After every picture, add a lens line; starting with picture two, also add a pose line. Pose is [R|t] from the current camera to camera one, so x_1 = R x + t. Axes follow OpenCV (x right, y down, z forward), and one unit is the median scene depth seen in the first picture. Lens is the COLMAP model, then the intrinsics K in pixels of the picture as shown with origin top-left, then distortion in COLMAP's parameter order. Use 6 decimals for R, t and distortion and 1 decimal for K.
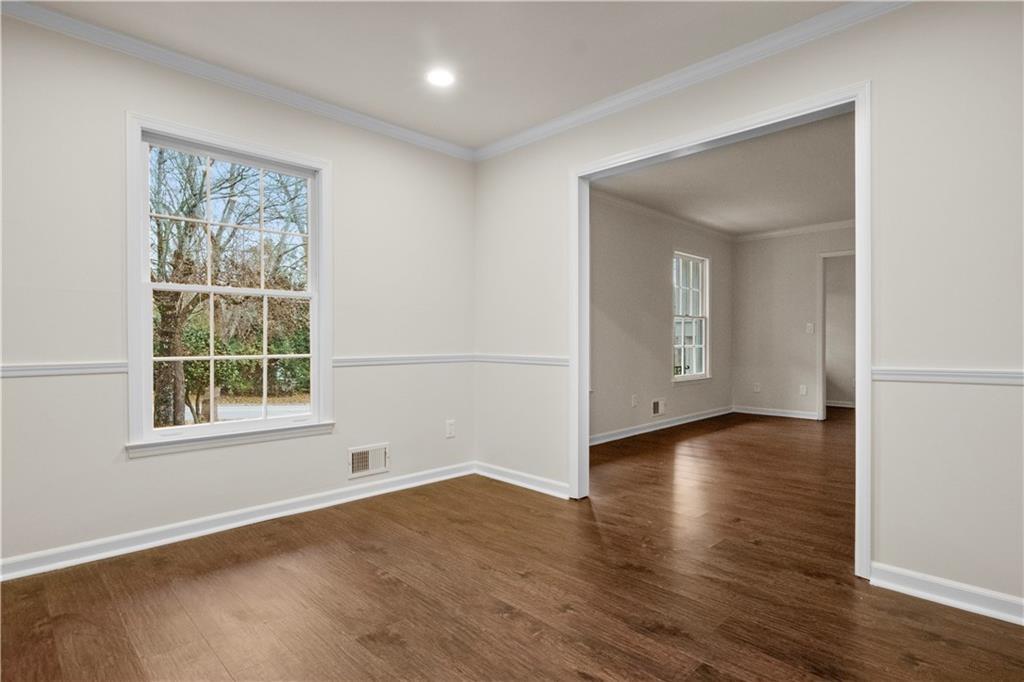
lens RADIAL K [[522.4, 0, 517.4], [0, 522.4, 339.3], [0, 0, 1]] dist [0.002527, 0.001899]
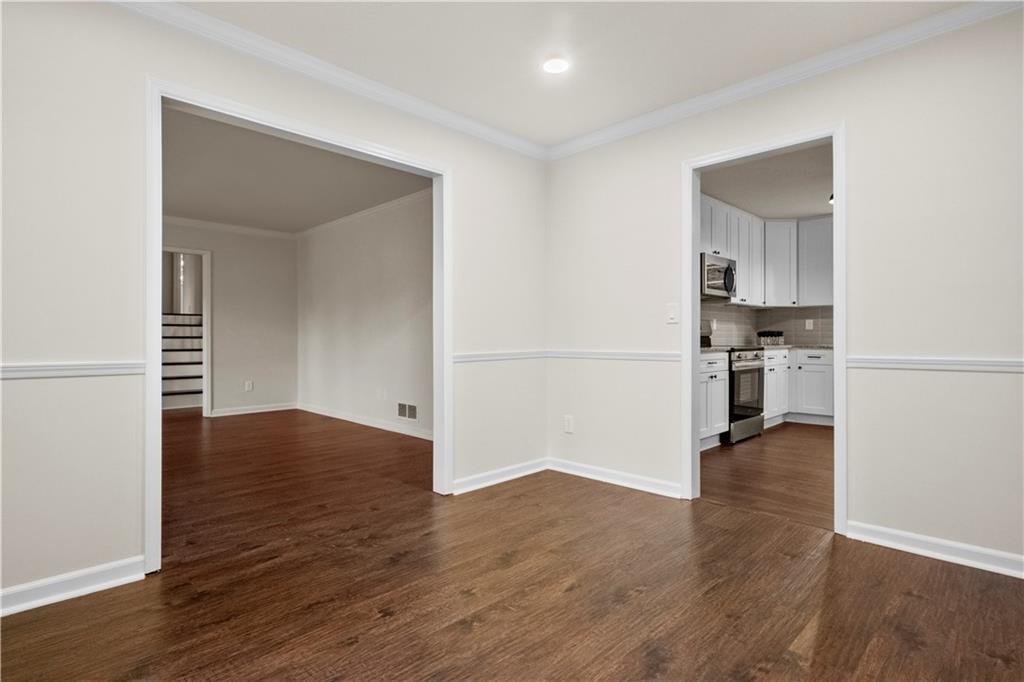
lens RADIAL K [[522.4, 0, 511.8], [0, 522.4, 341.4], [0, 0, 1]] dist [0.002527, 0.001899]
pose [[0.001827, -0.005054, 0.999986, -0.732371], [-0.004804, 0.999976, 0.005063, 0.003826], [-0.999987, -0.004814, 0.001802, 0.701941]]
